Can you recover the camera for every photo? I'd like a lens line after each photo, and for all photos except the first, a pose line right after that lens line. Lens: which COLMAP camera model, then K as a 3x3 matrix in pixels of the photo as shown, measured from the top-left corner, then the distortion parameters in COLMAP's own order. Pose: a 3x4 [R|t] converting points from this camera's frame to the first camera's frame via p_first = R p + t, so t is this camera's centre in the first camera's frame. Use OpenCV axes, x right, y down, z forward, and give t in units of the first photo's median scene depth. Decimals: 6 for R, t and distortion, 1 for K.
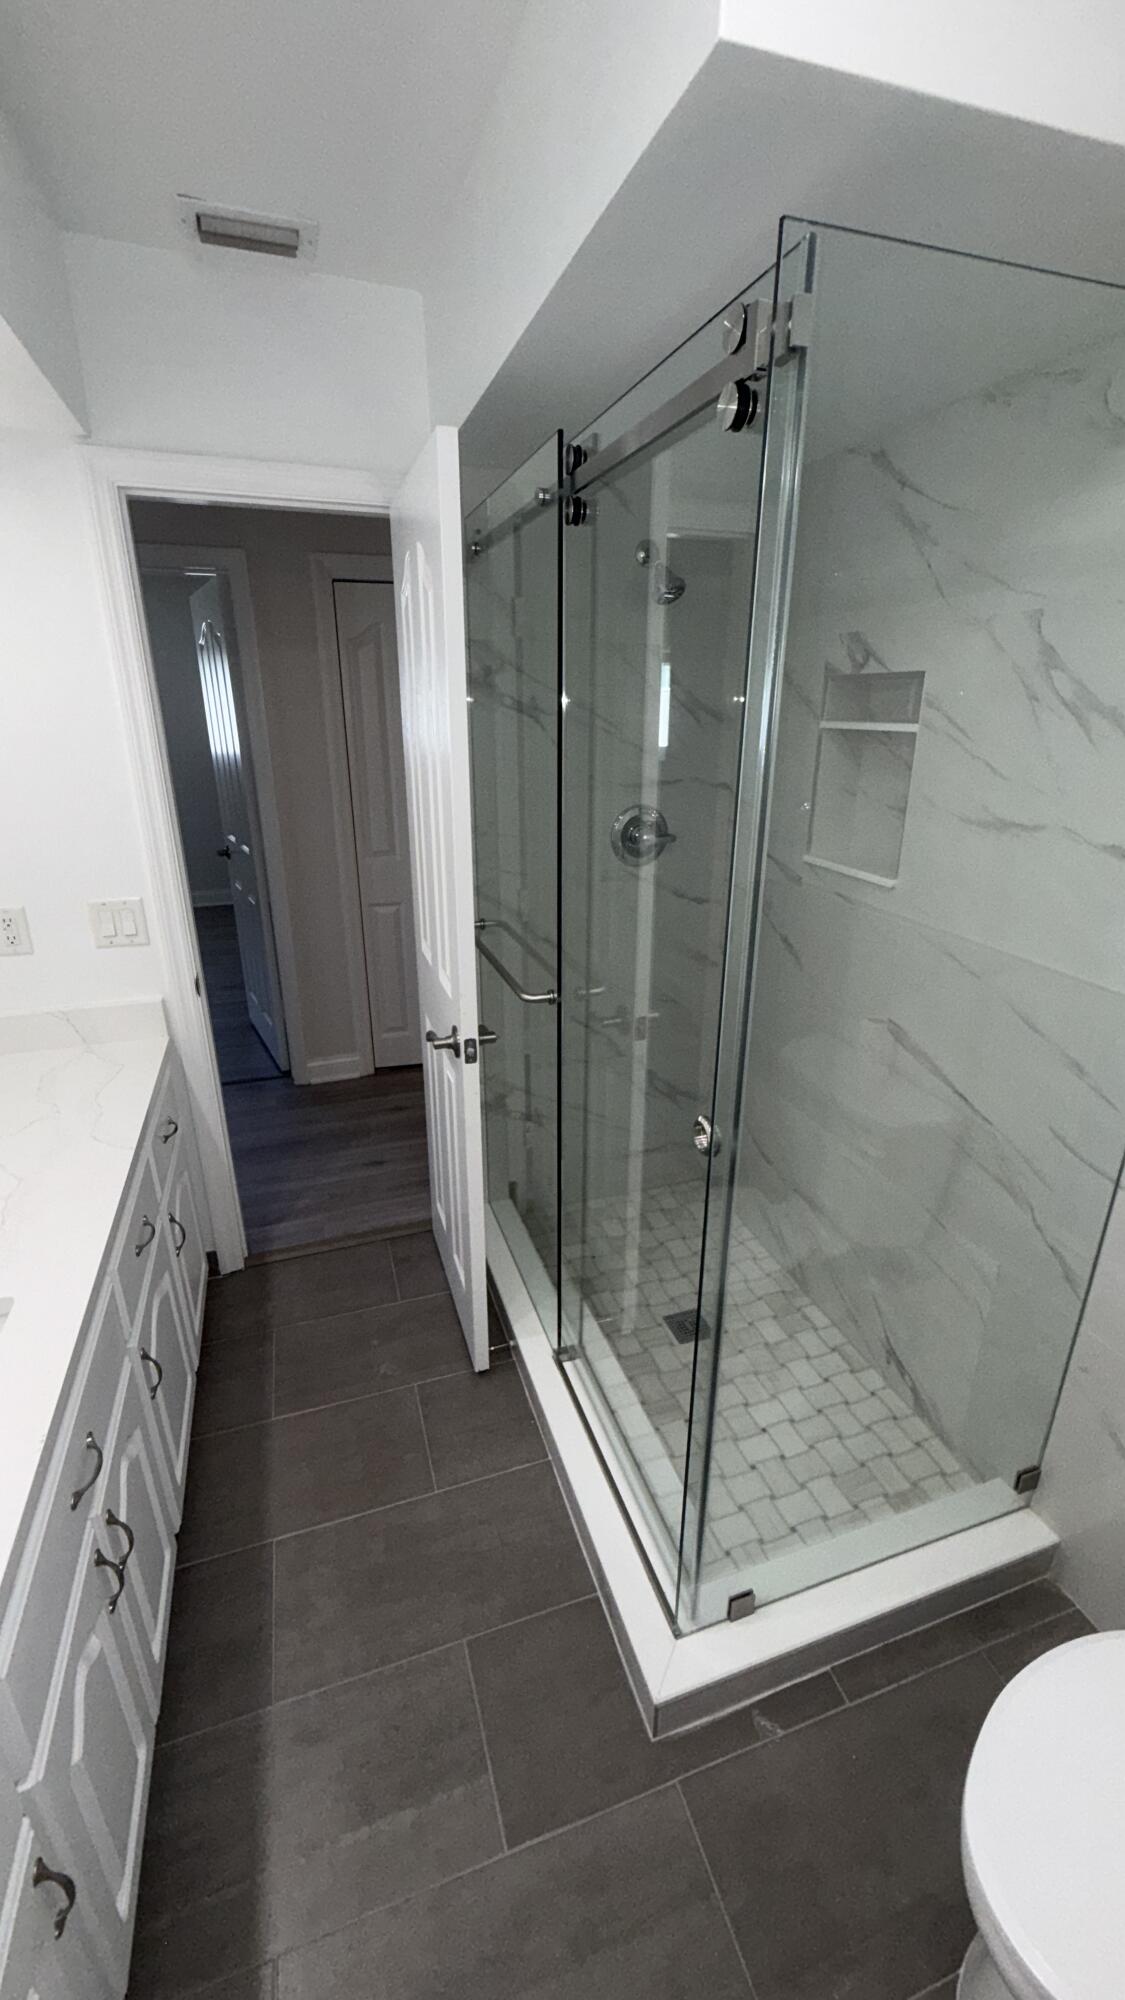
lens RADIAL K [[804.1, 0, 562.5], [0, 804.1, 1000.0], [0, 0, 1]] dist [0.006140, 0.000526]
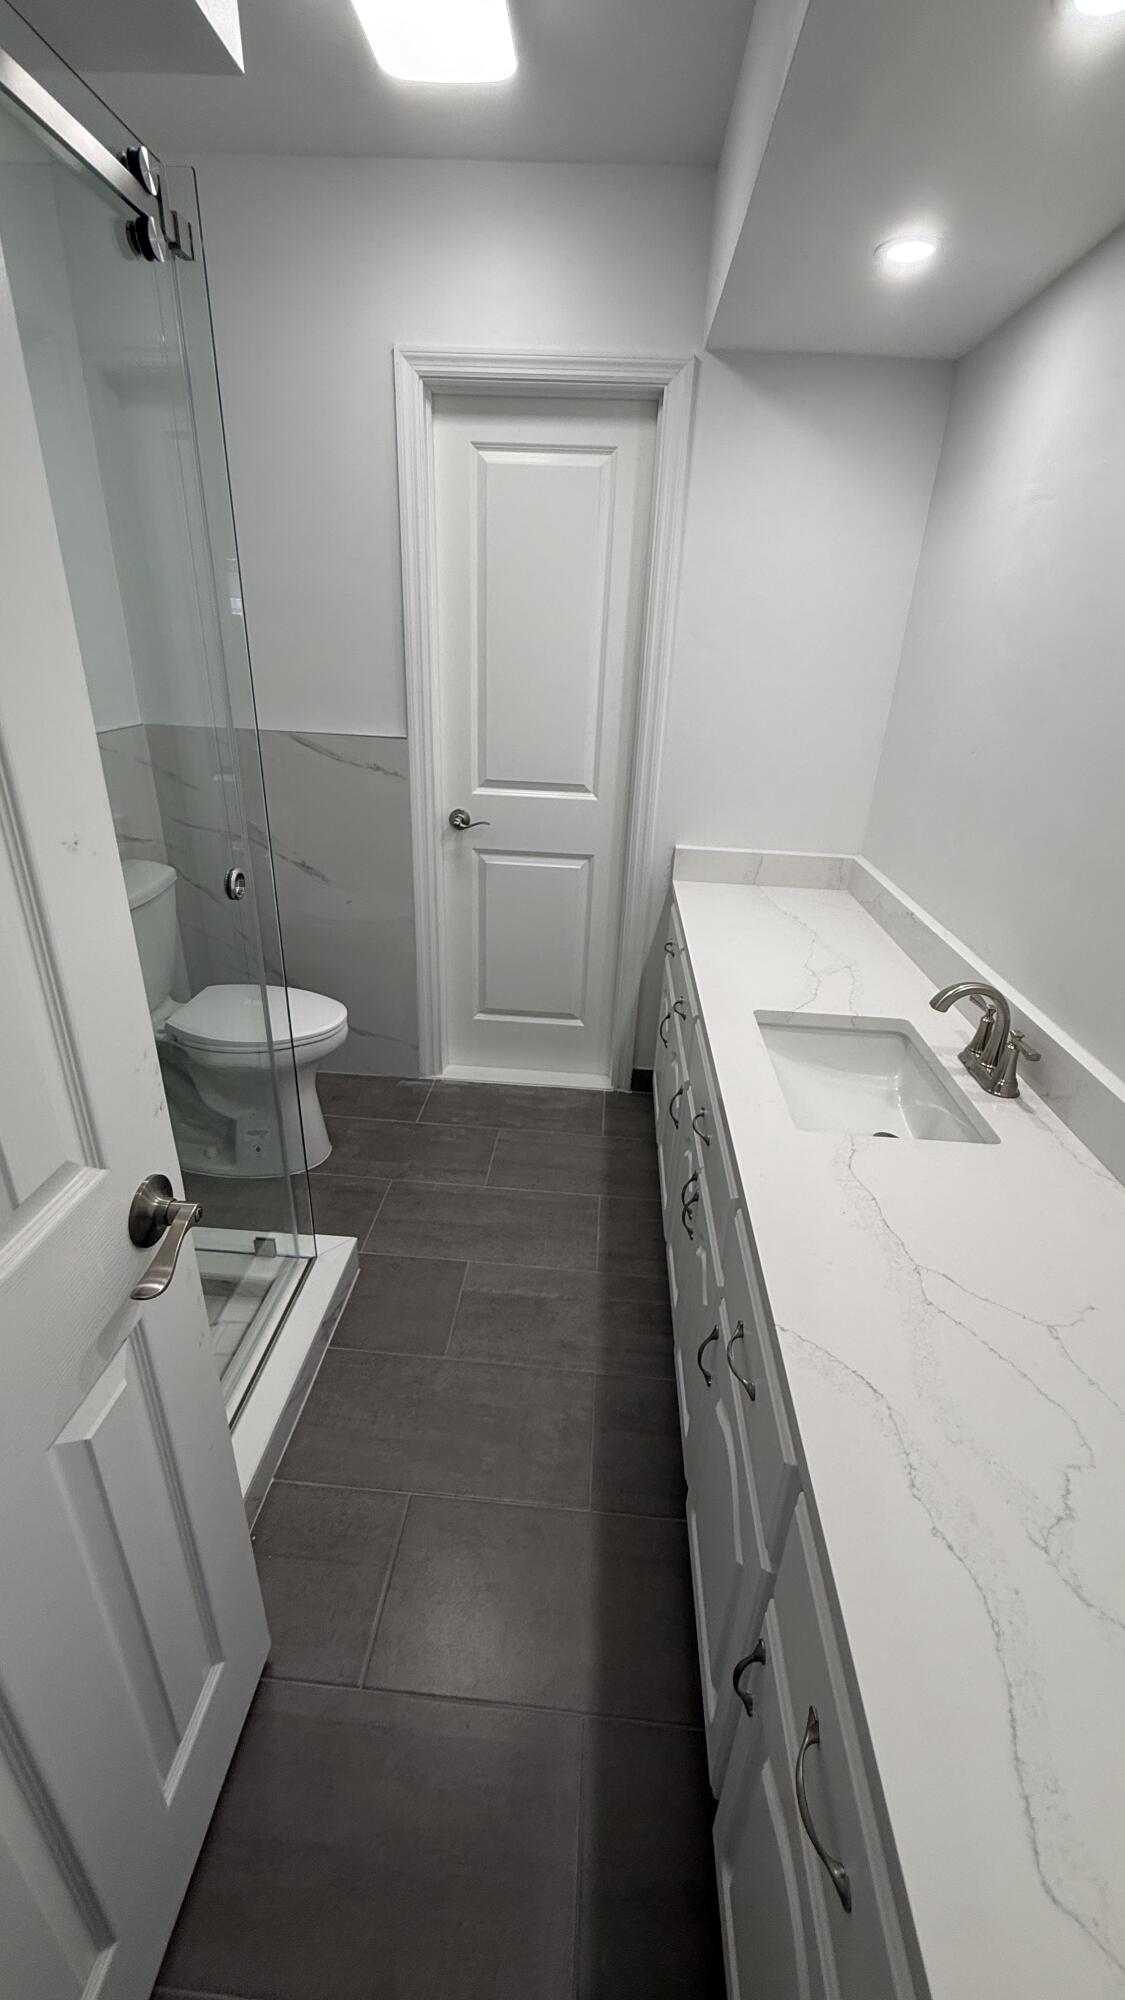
lens RADIAL K [[804.1, 0, 562.5], [0, 804.1, 1000.0], [0, 0, 1]] dist [0.006140, 0.000526]
pose [[-0.927148, -0.189477, 0.323256, -0.671130], [0.090676, 0.723616, 0.684221, -0.484911], [-0.363557, 0.663686, -0.653718, 1.600164]]
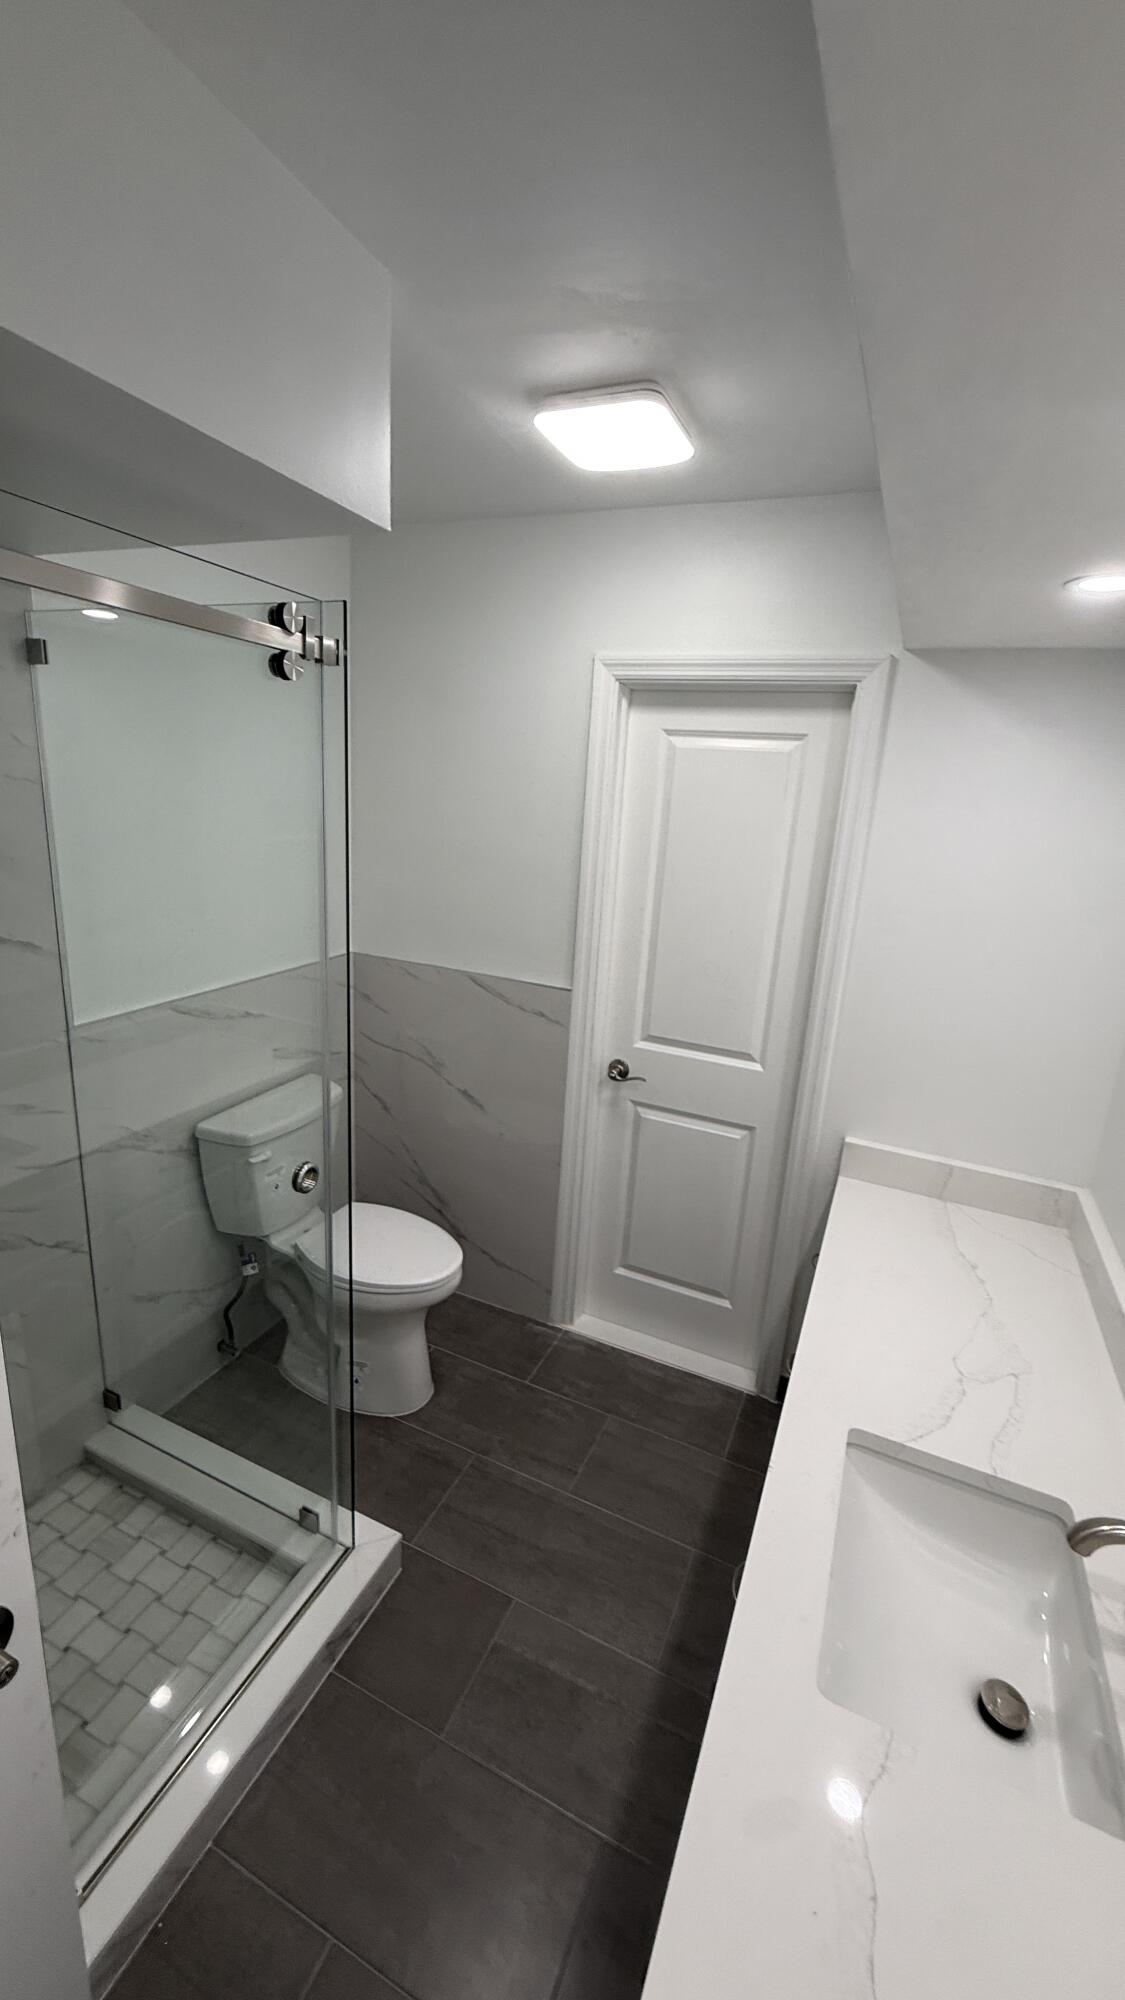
lens RADIAL K [[804.1, 0, 562.5], [0, 804.1, 1000.0], [0, 0, 1]] dist [0.006140, 0.000526]
pose [[-0.737315, -0.221741, 0.638120, -0.808622], [0.176715, 0.848396, 0.498995, -0.604191], [-0.652026, 0.480683, -0.586350, 1.228105]]
